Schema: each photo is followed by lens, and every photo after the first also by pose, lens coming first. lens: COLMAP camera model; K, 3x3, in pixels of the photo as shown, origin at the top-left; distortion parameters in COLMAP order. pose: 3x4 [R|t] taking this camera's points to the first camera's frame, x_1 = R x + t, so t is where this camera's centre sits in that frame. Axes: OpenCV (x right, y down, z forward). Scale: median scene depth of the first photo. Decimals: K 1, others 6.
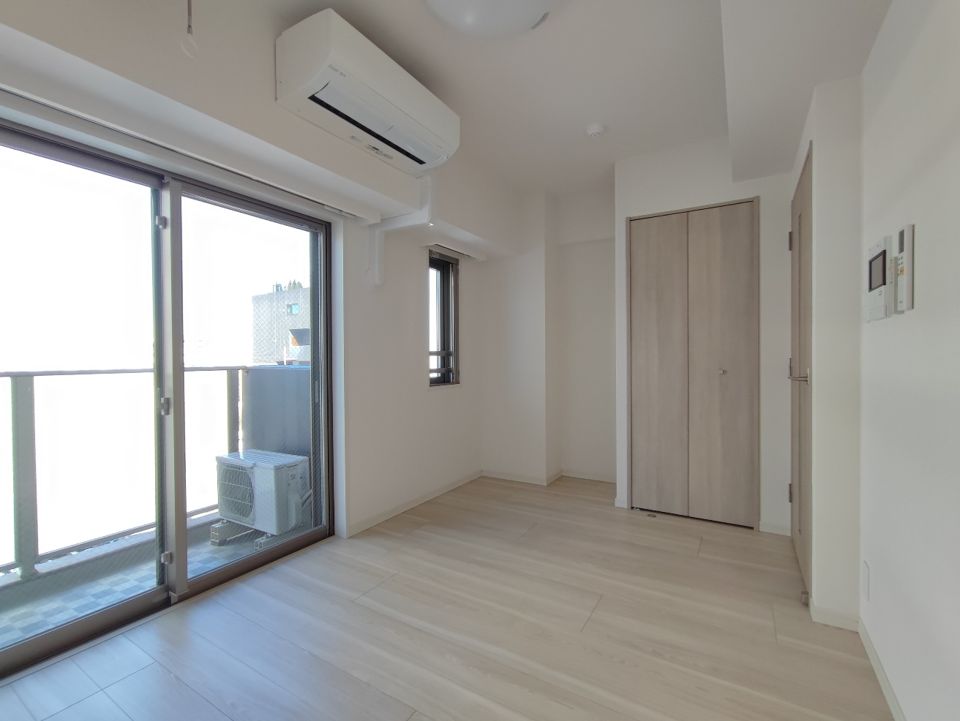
lens RADIAL K [[430.4, 0, 480.0], [0, 430.4, 360.5], [0, 0, 1]] dist [-0.000776, 0.000033]
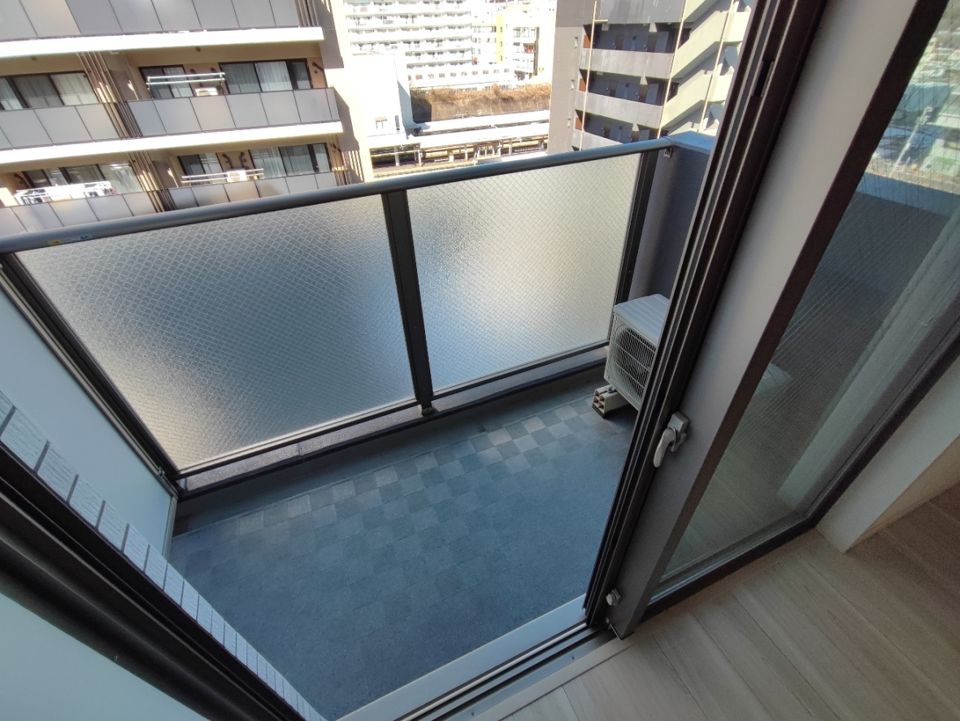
lens RADIAL K [[430.4, 0, 480.0], [0, 430.4, 360.5], [0, 0, 1]] dist [-0.000776, 0.000033]
pose [[0.818792, 0.347837, -0.456717, -0.552817], [0.014187, 0.783045, 0.621803, -0.148869], [0.573916, -0.515607, 0.636216, 0.513134]]
